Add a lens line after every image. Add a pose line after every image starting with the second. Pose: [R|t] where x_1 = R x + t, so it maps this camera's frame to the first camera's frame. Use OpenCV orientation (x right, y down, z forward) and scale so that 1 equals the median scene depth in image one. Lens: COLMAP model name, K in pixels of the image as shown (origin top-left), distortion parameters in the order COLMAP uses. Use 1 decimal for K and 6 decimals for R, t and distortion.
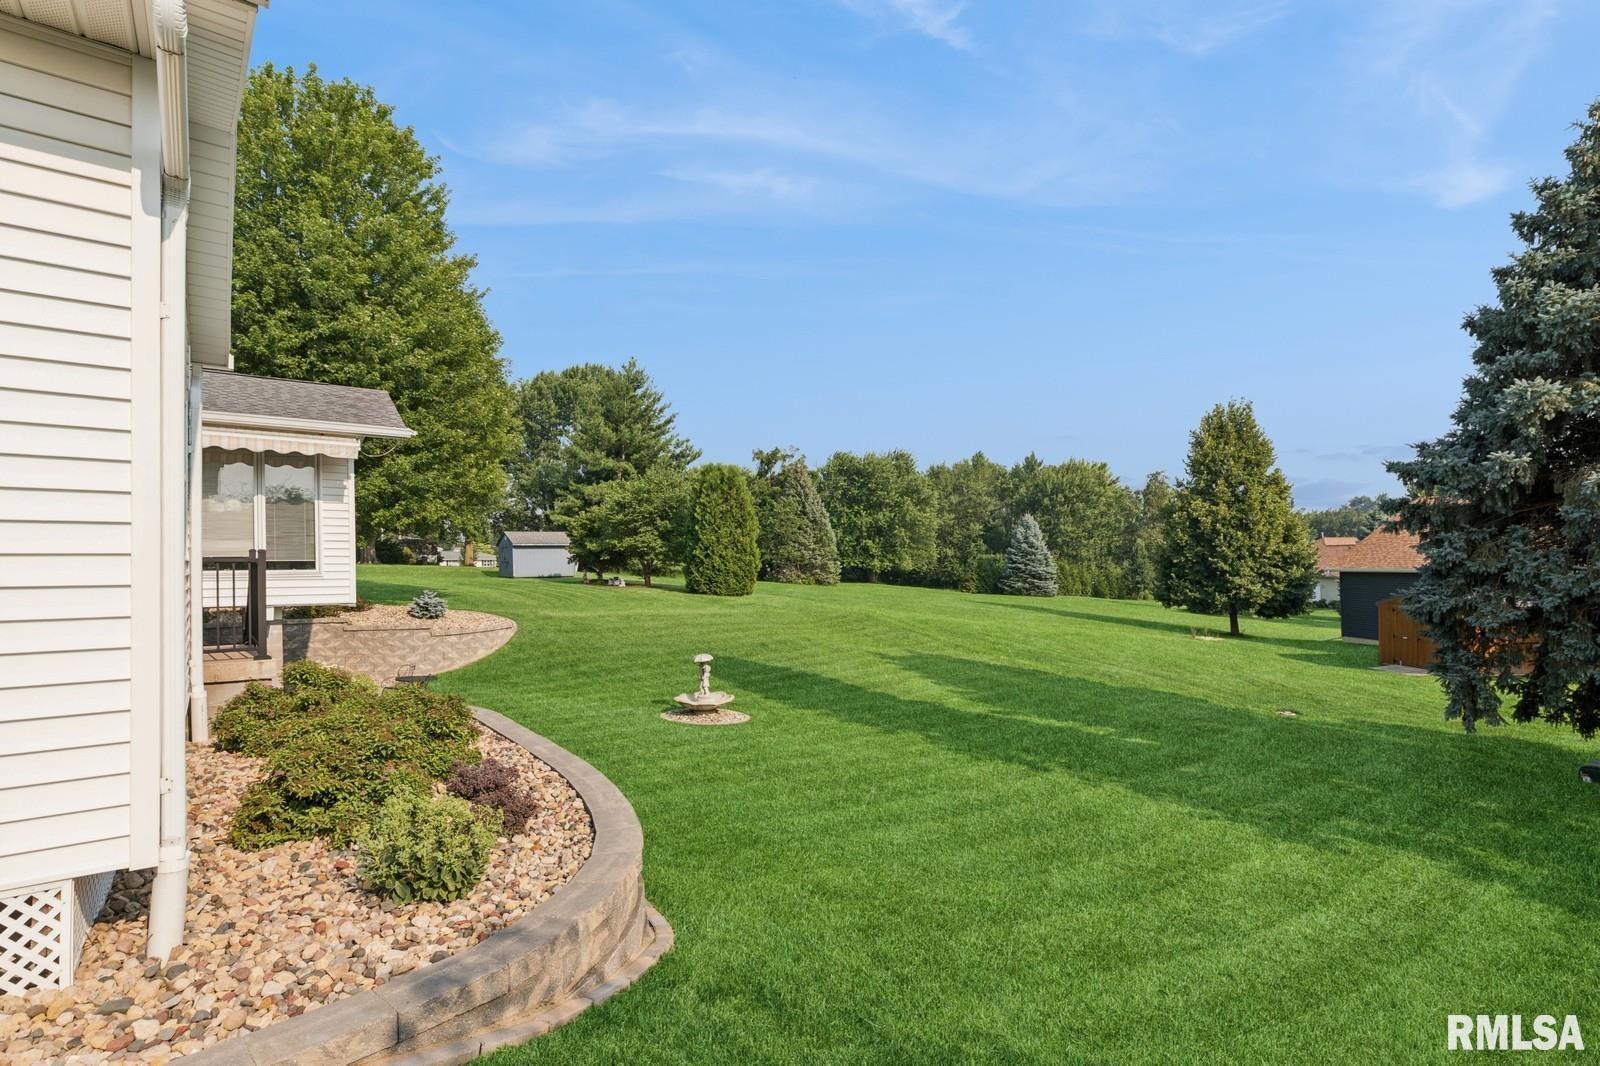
lens RADIAL K [[778.6, 0, 802.5], [0, 778.6, 547.3], [0, 0, 1]] dist [-0.004203, -0.000163]
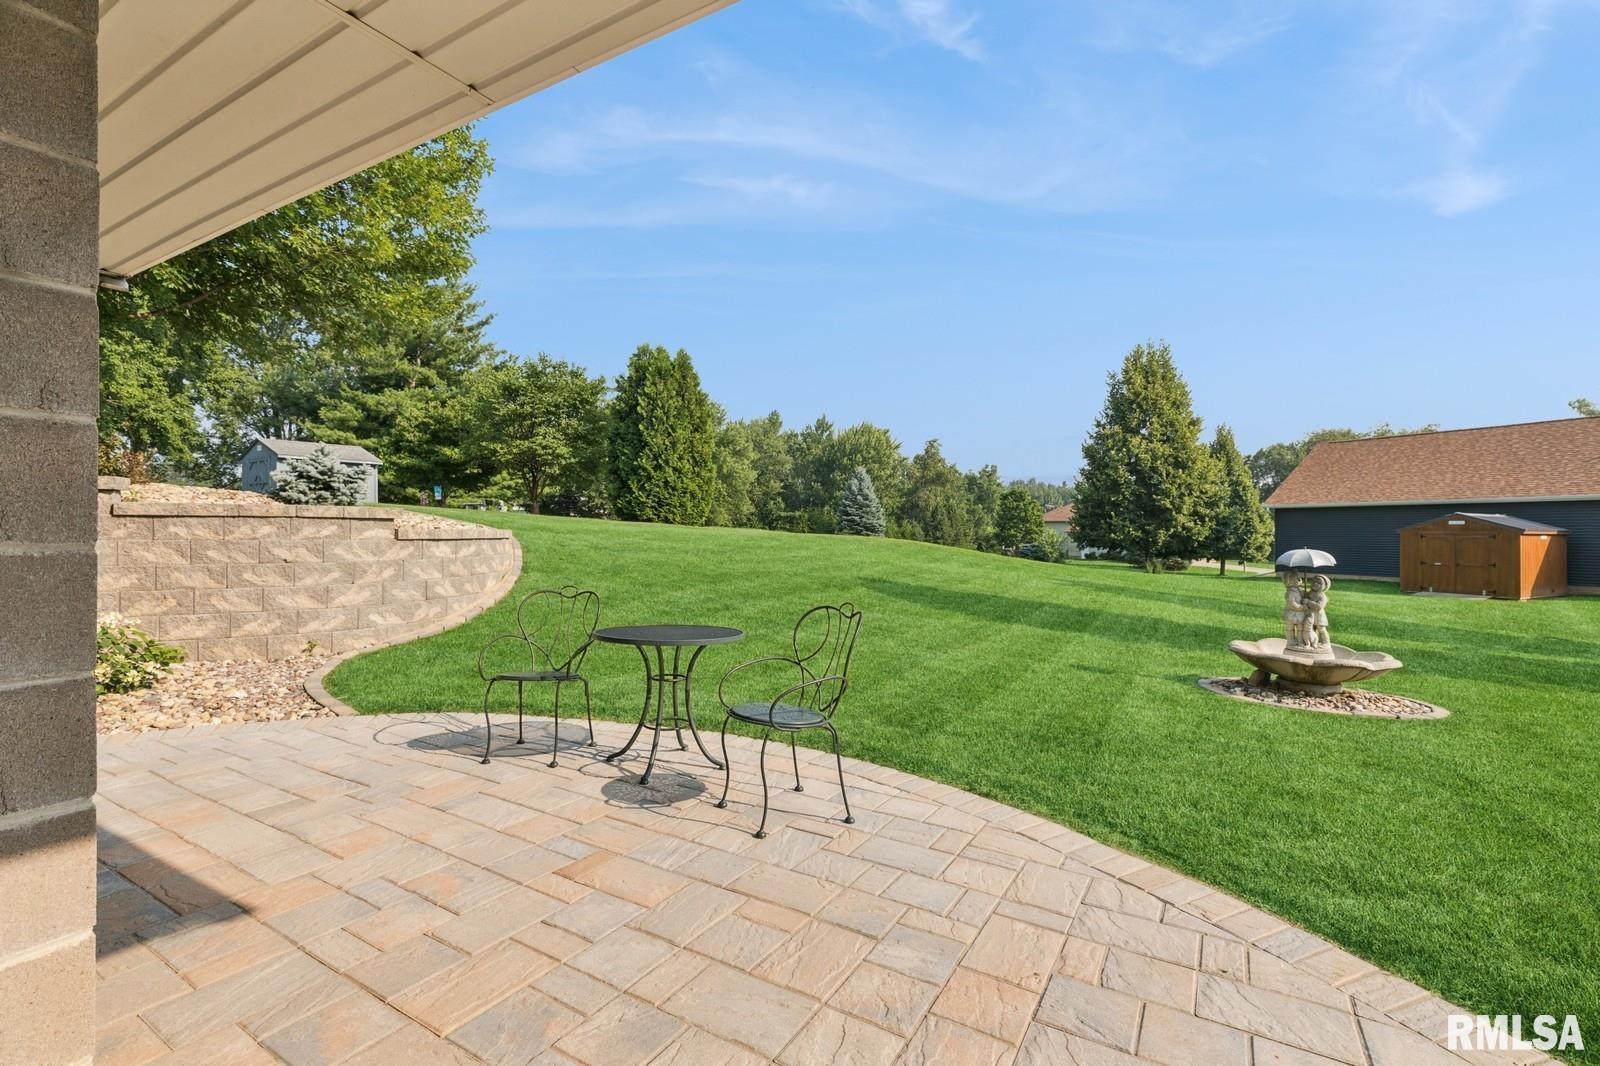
lens RADIAL K [[718.8, 0, 800.0], [0, 718.8, 527.9], [0, 0, 1]] dist [0.003128, -0.000138]
pose [[0.927452, 0.012405, 0.373736, -0.233568], [-0.016439, 0.999836, 0.007608, 0.056241], [-0.373580, -0.013200, 0.927504, 0.327953]]
